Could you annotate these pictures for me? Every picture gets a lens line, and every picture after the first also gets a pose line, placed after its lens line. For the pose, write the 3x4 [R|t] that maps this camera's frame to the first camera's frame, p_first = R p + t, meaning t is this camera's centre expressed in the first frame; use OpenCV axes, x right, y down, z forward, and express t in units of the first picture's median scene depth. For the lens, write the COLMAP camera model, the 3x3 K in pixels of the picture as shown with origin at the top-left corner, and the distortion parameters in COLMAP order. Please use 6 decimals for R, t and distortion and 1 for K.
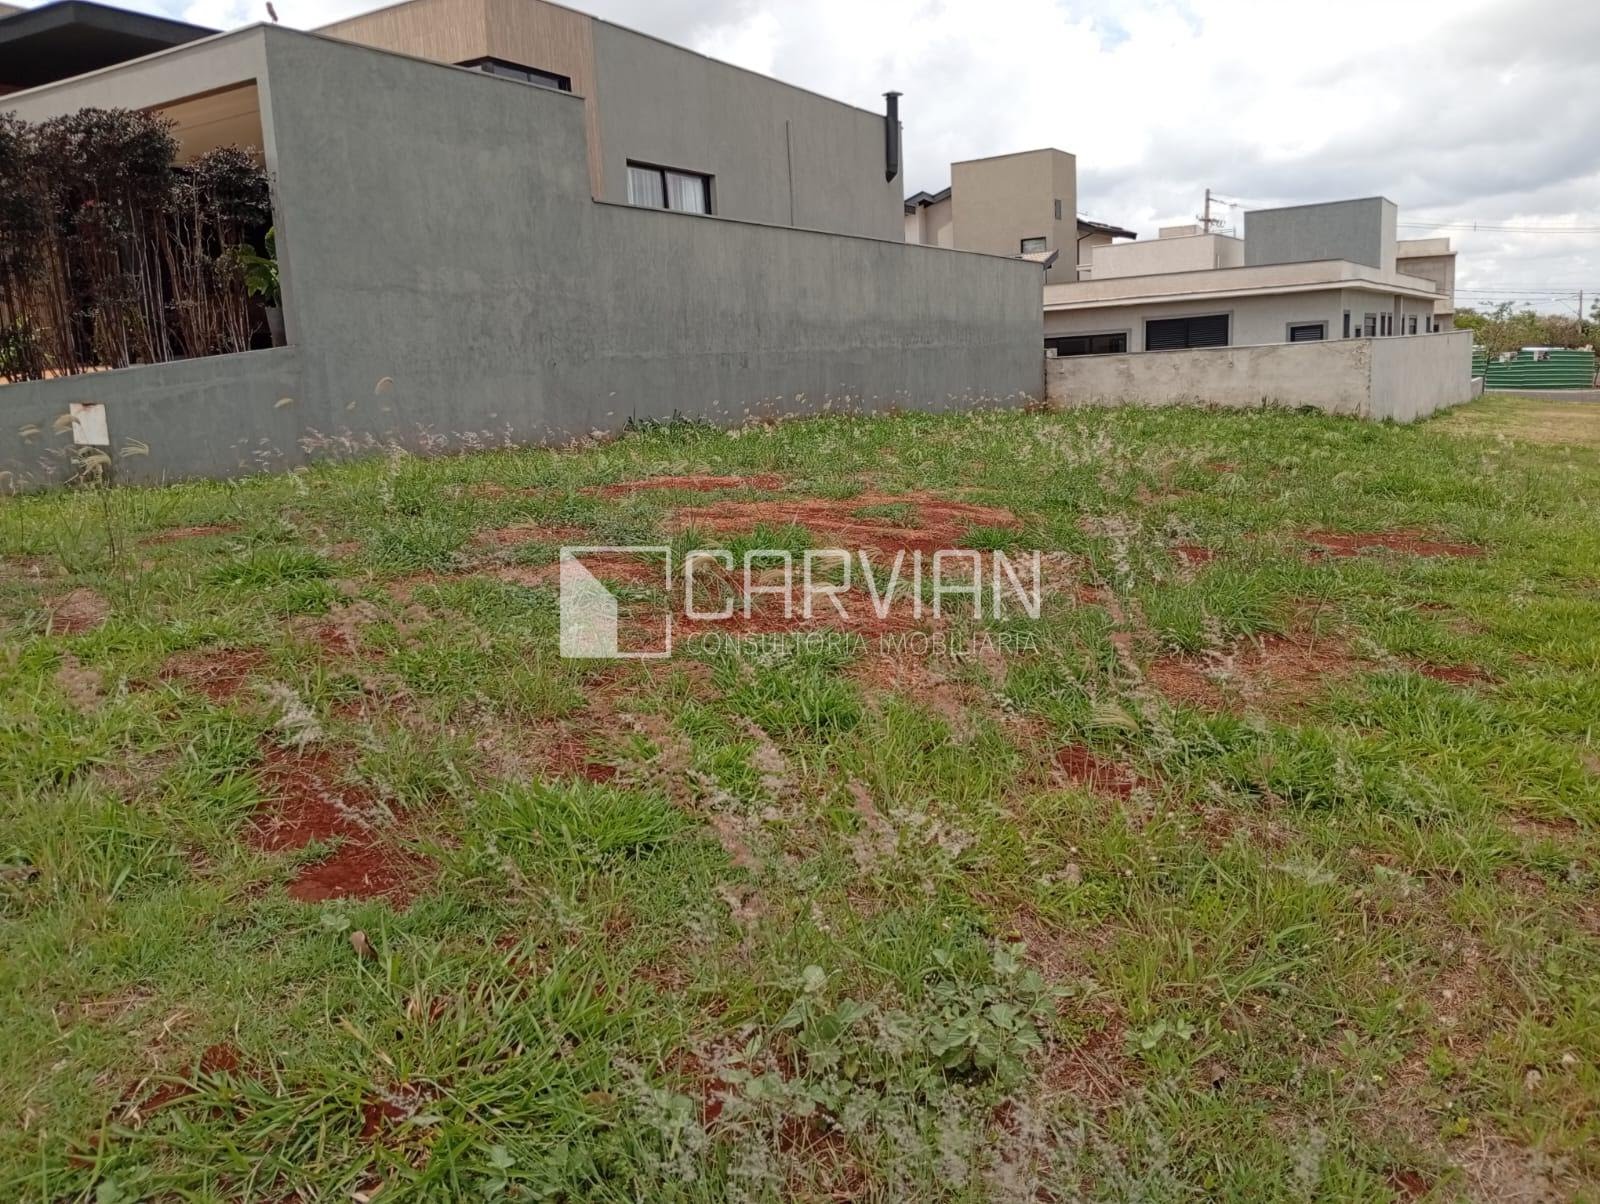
lens RADIAL K [[1227.5, 0, 794.3], [0, 1227.5, 592.1], [0, 0, 1]] dist [0.099550, -0.227311]
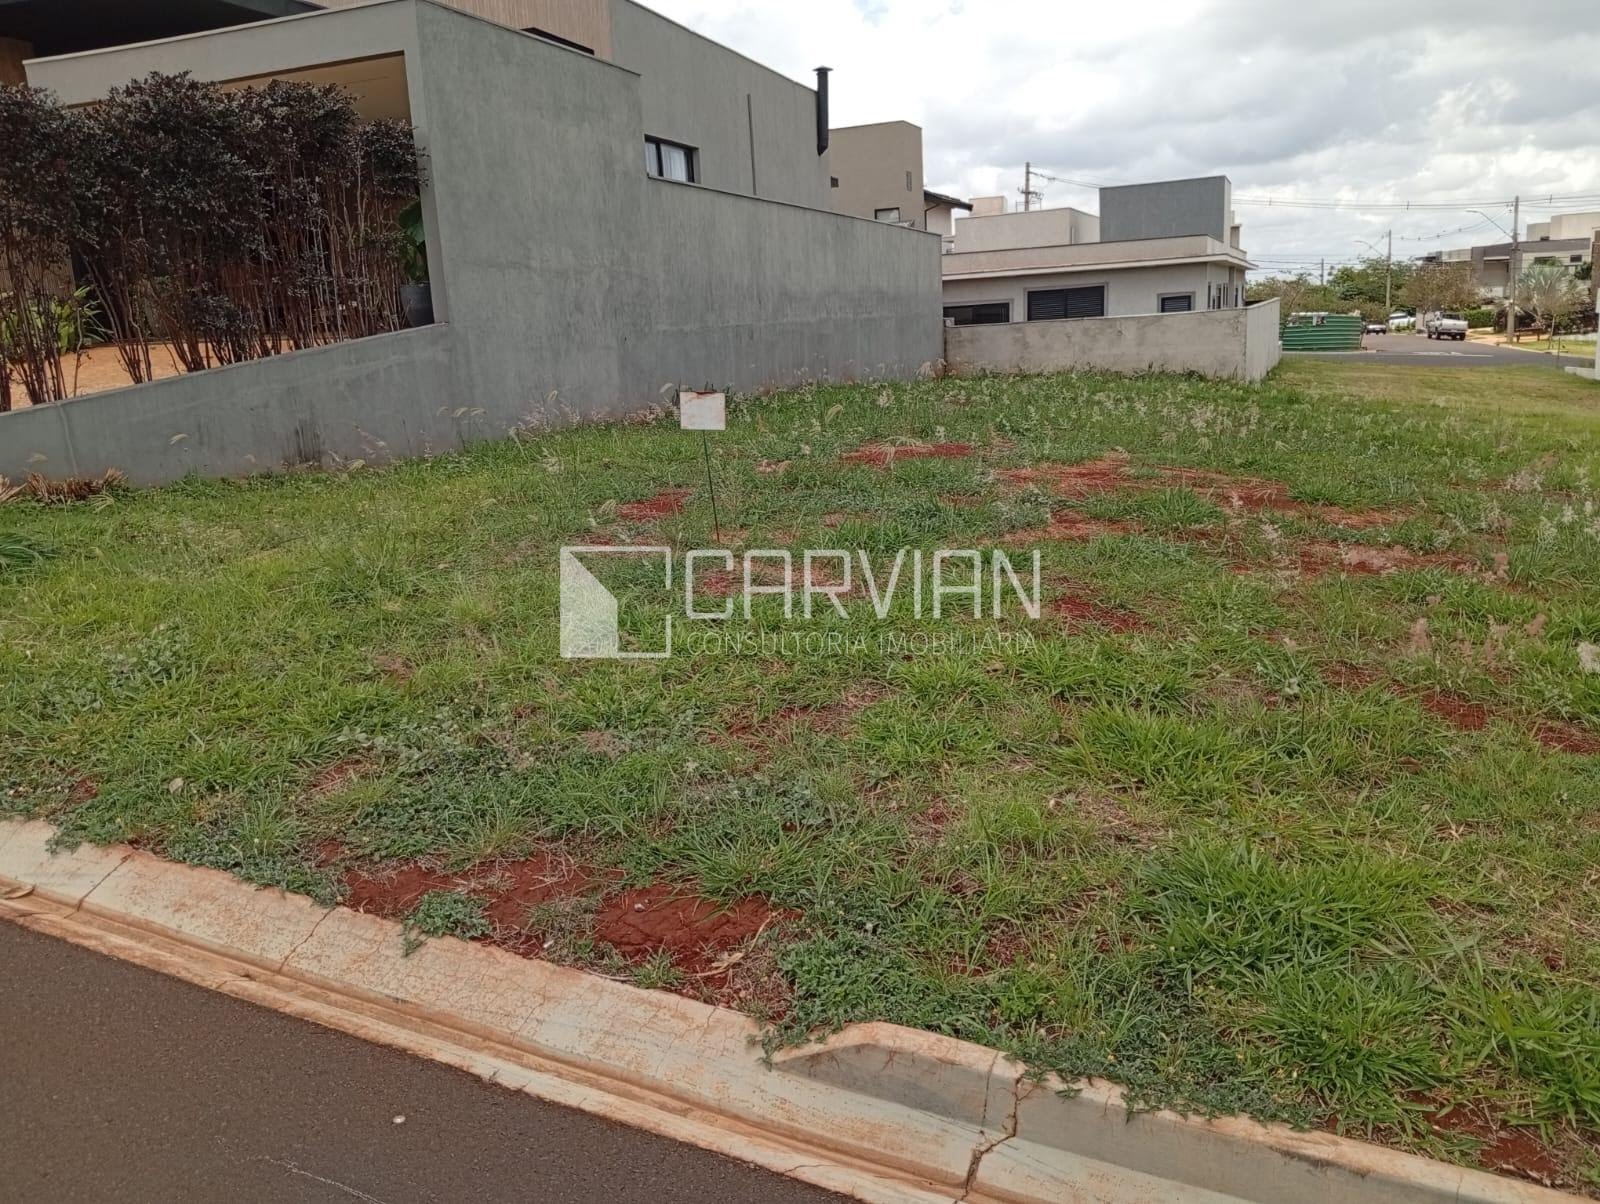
lens RADIAL K [[1227.5, 0, 794.3], [0, 1227.5, 592.1], [0, 0, 1]] dist [0.099550, -0.227311]
pose [[0.983392, -0.038782, 0.177301, -0.344688], [0.033737, 0.998938, 0.031378, -0.003282], [-0.178329, -0.024876, 0.983656, -0.048216]]
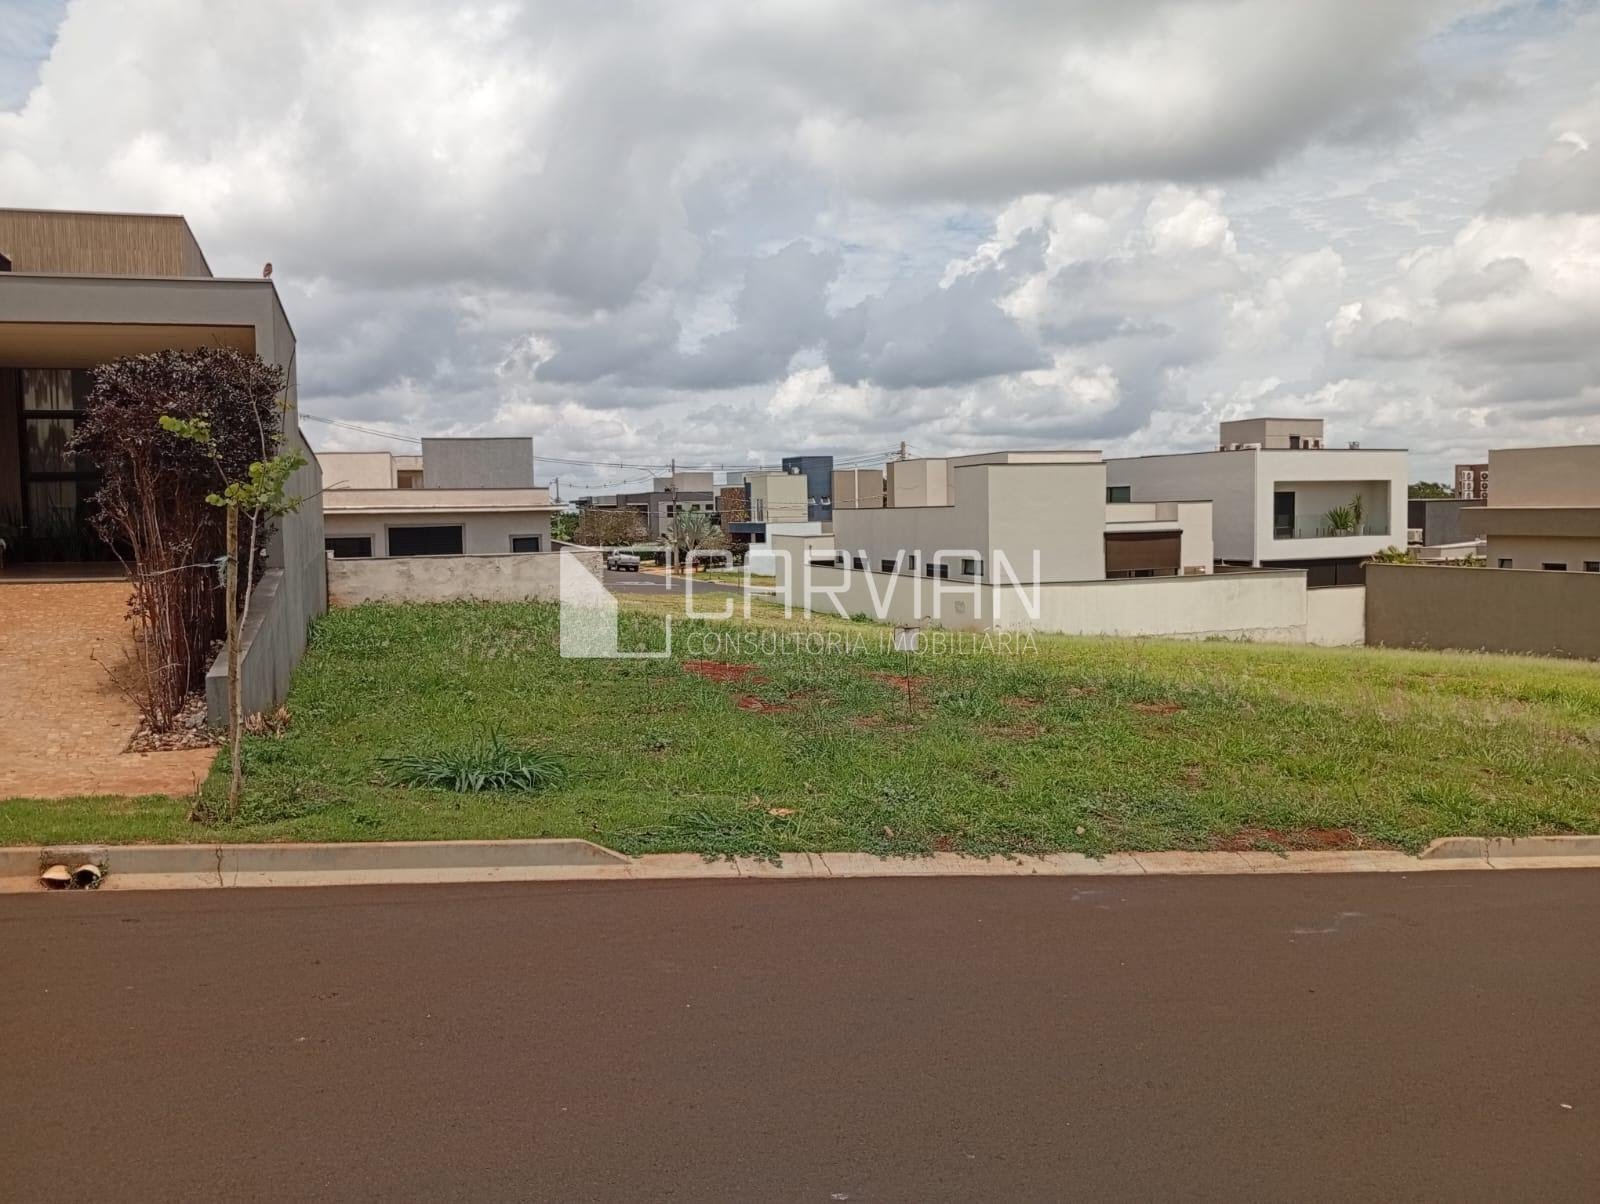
lens RADIAL K [[1219.0, 0, 800.0], [0, 1219.0, 602.0], [0, 0, 1]] dist [0.096722, 0.000717]
pose [[0.654178, -0.013379, 0.756223, -1.018792], [0.119541, 0.989105, -0.085911, -0.026982], [-0.746835, 0.146600, 0.648650, -0.030088]]
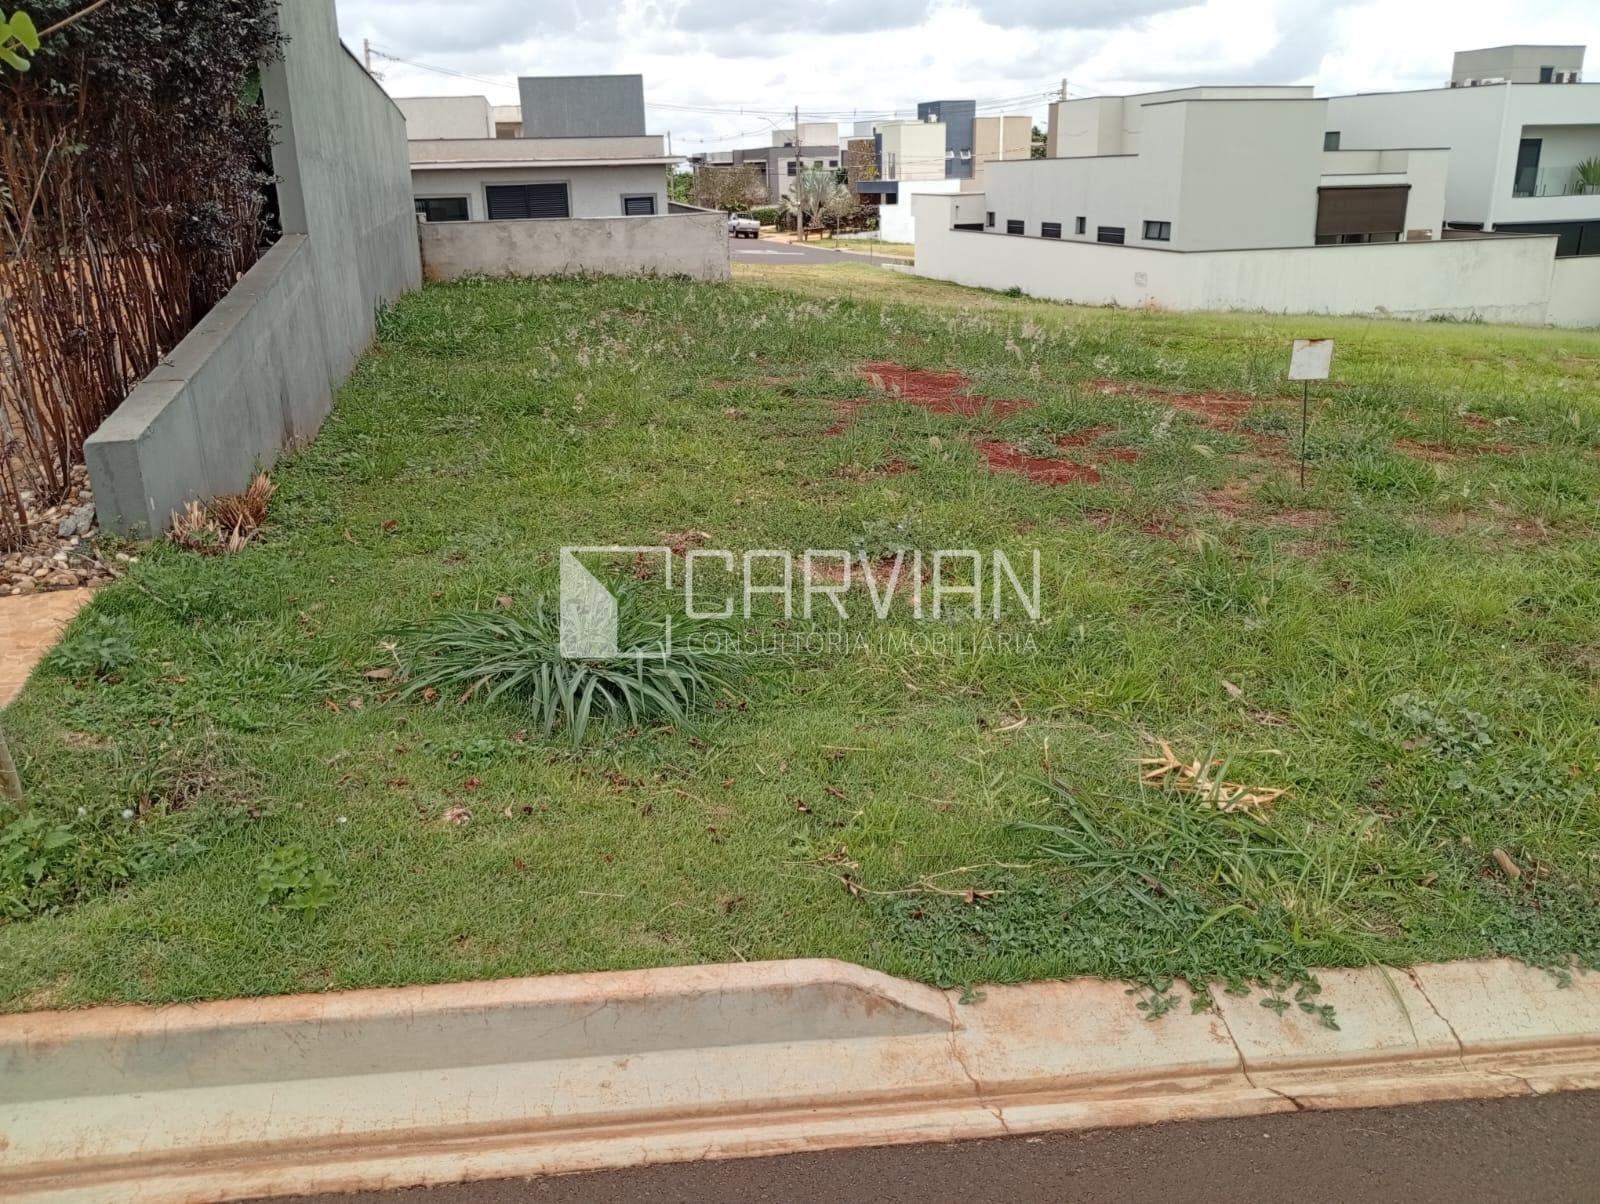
lens RADIAL K [[1229.2, 0, 800.0], [0, 1229.2, 602.0], [0, 0, 1]] dist [0.046923, -0.103487]
pose [[0.723462, -0.192160, 0.663082, -0.796718], [0.111249, 0.980378, 0.162733, -0.076363], [-0.681342, -0.043964, 0.730644, 0.265099]]
